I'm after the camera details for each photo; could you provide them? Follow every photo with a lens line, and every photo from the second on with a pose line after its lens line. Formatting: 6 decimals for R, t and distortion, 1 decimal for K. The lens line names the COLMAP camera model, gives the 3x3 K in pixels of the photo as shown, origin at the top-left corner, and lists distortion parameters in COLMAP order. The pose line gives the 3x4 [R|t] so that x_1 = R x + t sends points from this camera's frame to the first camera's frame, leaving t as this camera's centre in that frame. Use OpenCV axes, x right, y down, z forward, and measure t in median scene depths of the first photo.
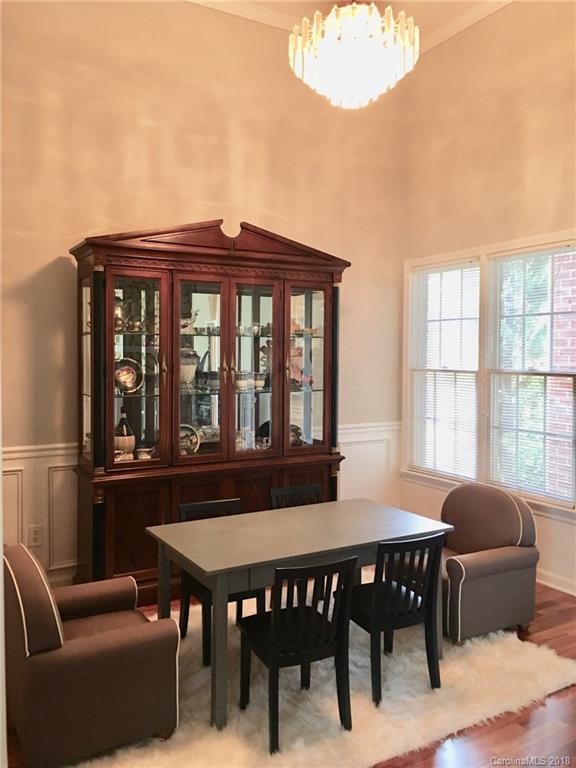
lens RADIAL K [[652.7, 0, 288.3], [0, 652.7, 380.8], [0, 0, 1]] dist [0.059355, -0.051810]
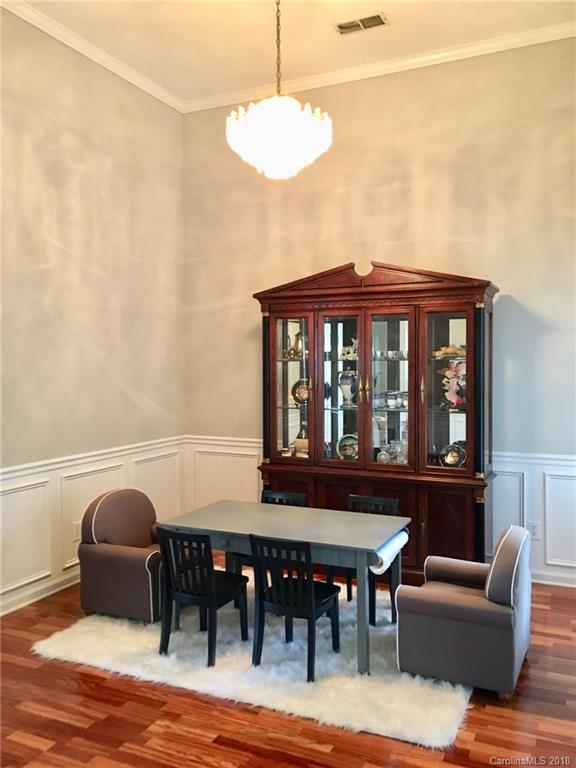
lens RADIAL K [[652.7, 0, 286.0], [0, 652.7, 383.6], [0, 0, 1]] dist [0.059355, -0.051810]
pose [[0.562962, 0.016420, -0.826320, 0.777581], [-0.029758, 0.999557, -0.000411, -0.023201], [0.825947, 0.024821, 0.563201, 0.232776]]
